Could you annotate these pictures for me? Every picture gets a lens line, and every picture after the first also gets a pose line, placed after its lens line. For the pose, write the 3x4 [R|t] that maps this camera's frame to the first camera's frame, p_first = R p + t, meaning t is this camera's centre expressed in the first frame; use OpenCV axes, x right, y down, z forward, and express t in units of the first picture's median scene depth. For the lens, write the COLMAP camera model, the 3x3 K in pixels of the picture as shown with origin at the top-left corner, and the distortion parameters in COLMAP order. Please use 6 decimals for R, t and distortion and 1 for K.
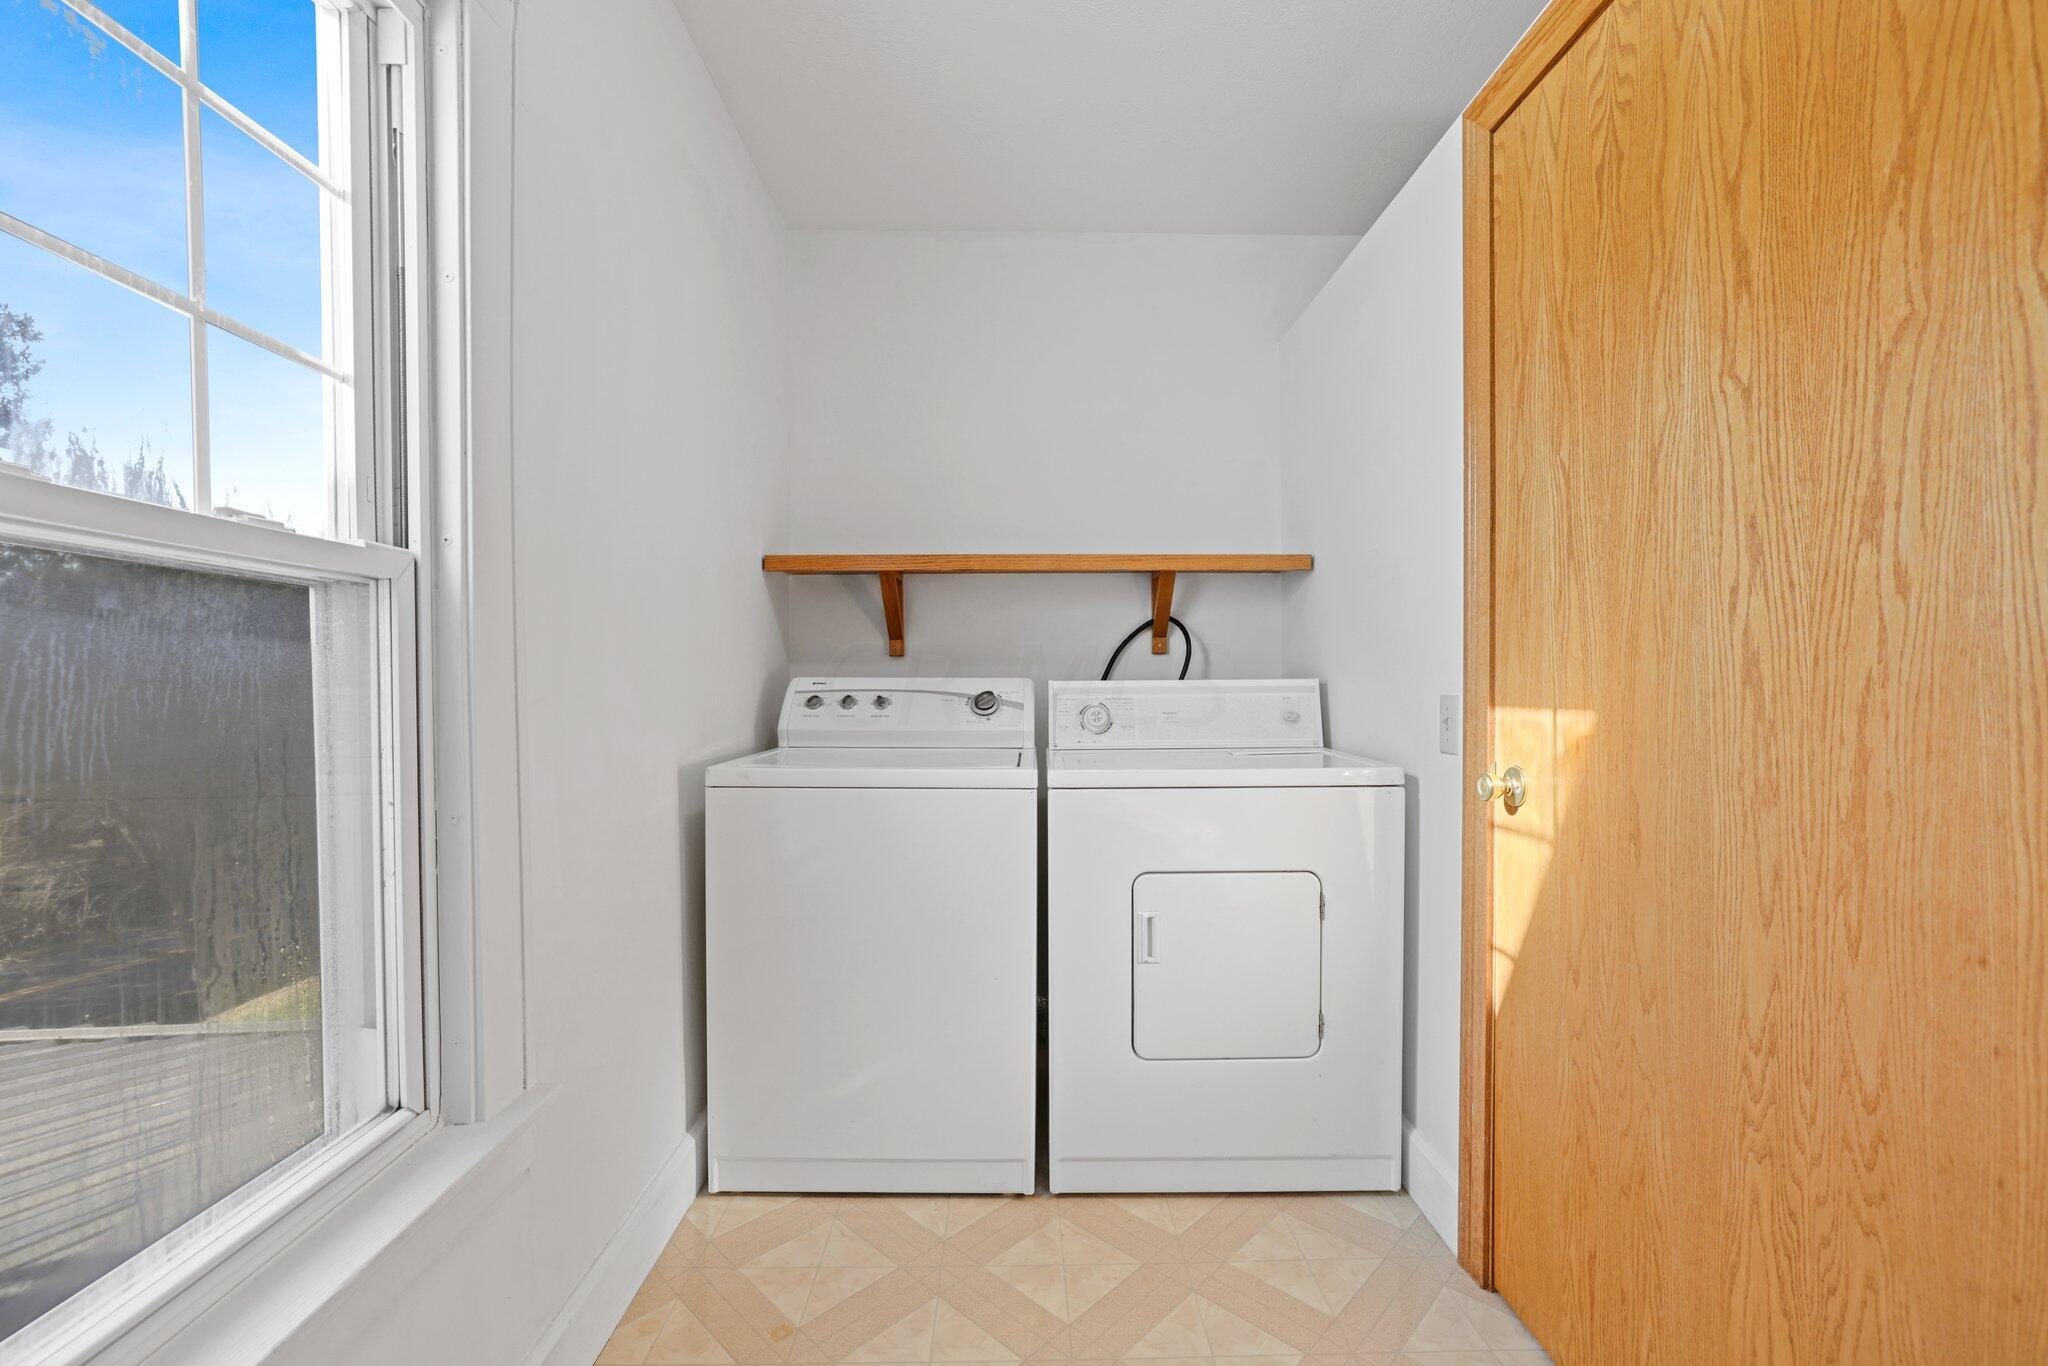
lens RADIAL K [[880.9, 0, 1020.3], [0, 880.9, 690.1], [0, 0, 1]] dist [0.000681, 0.000286]
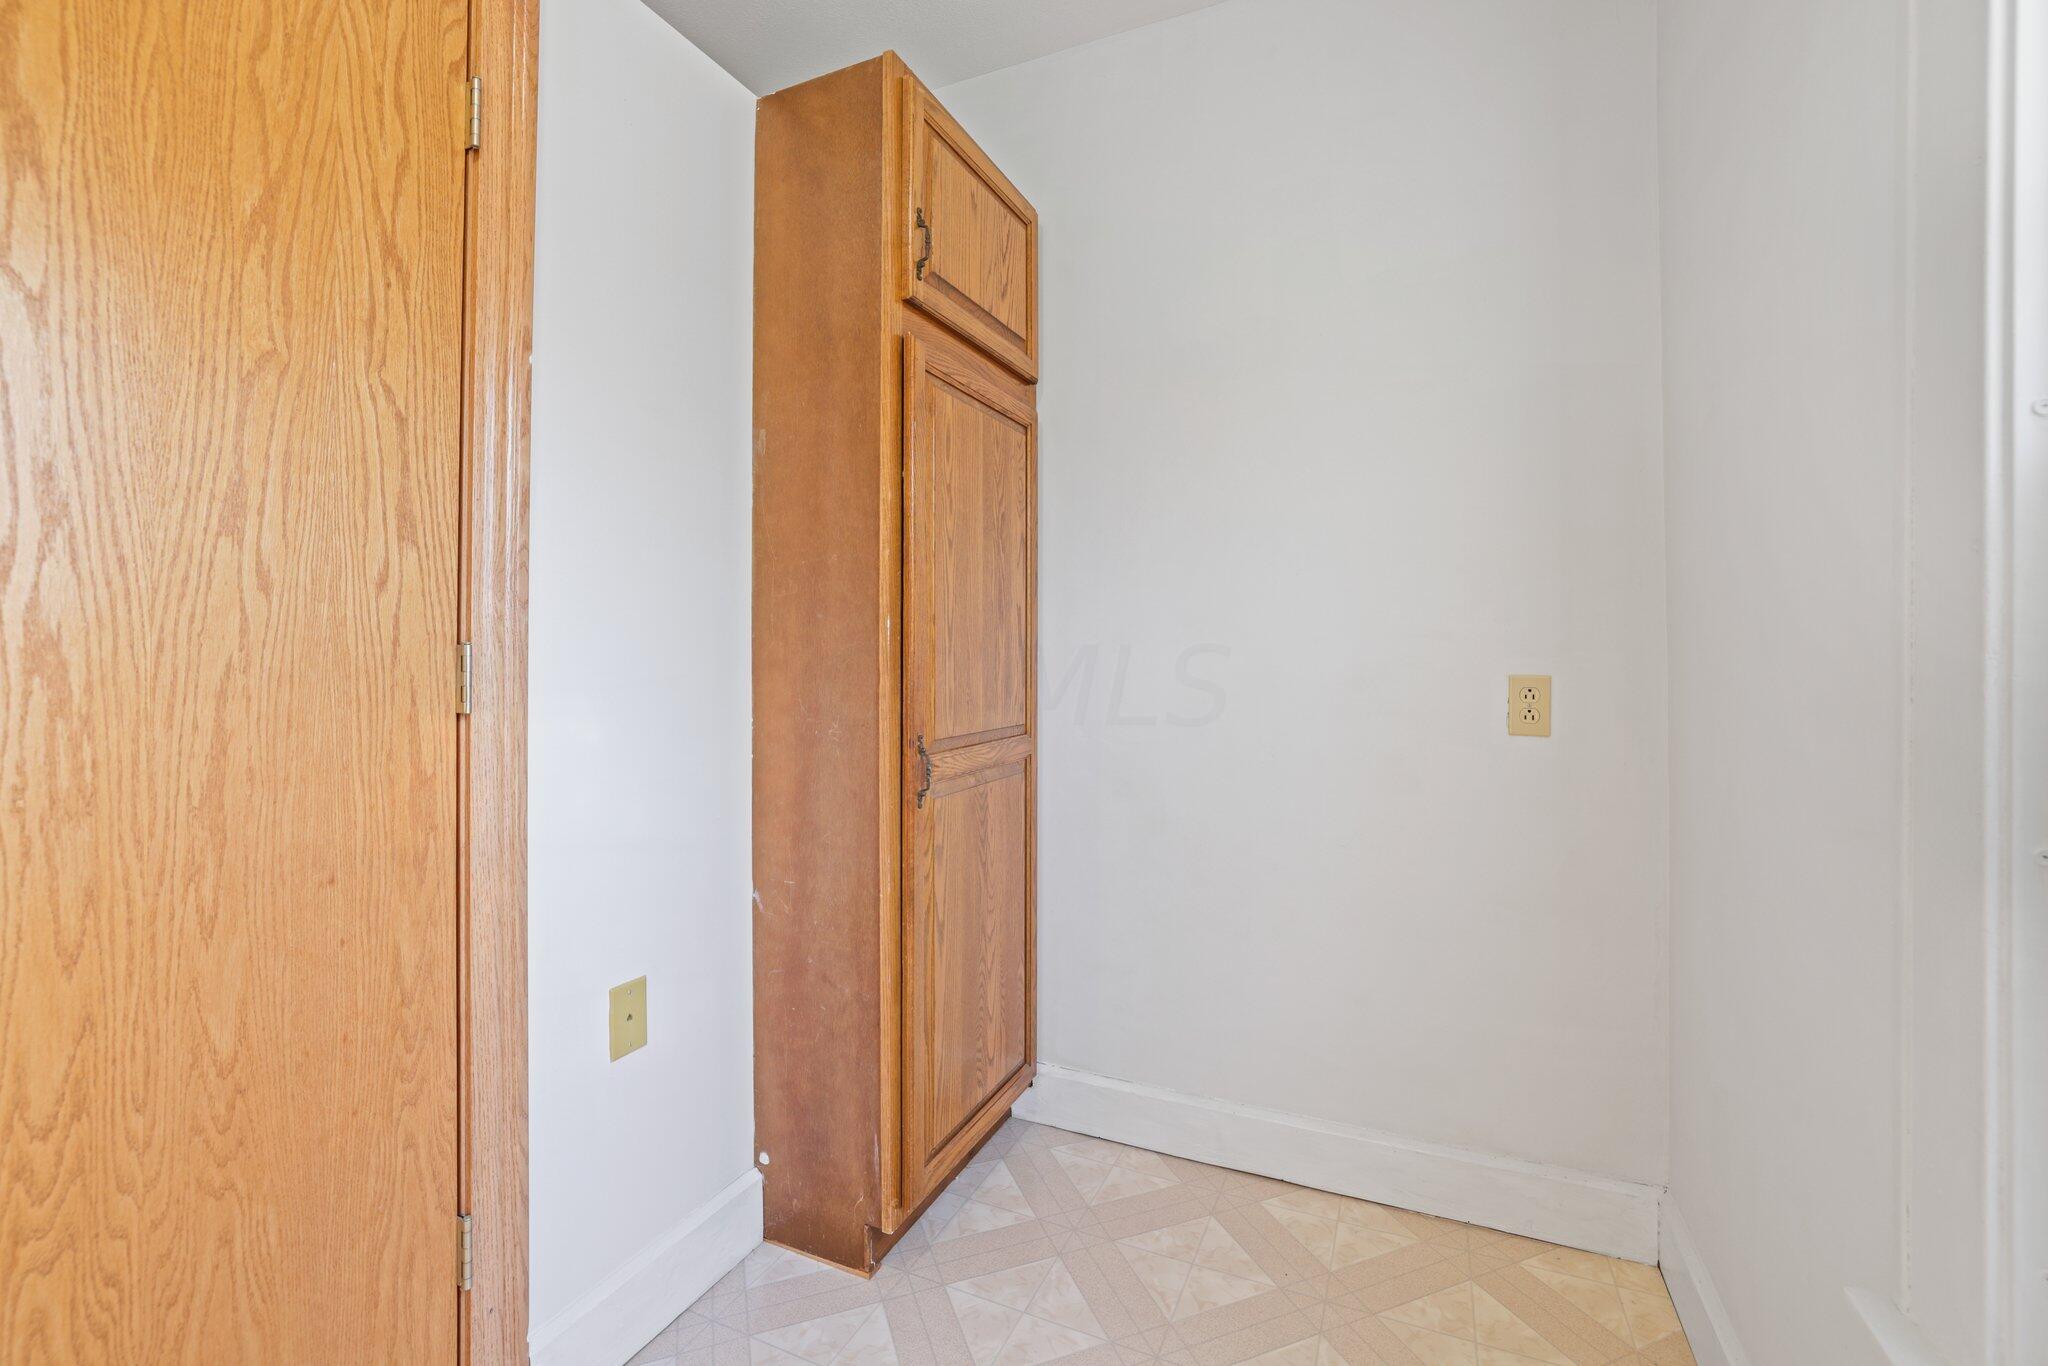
lens RADIAL K [[905.6, 0, 1027.5], [0, 905.6, 679.0], [0, 0, 1]] dist [-0.002364, 0.000077]
pose [[-0.912322, 0.005382, 0.409438, -0.359532], [0.018007, 0.999474, 0.026986, -0.008375], [-0.409077, 0.031993, -0.911939, 1.587724]]
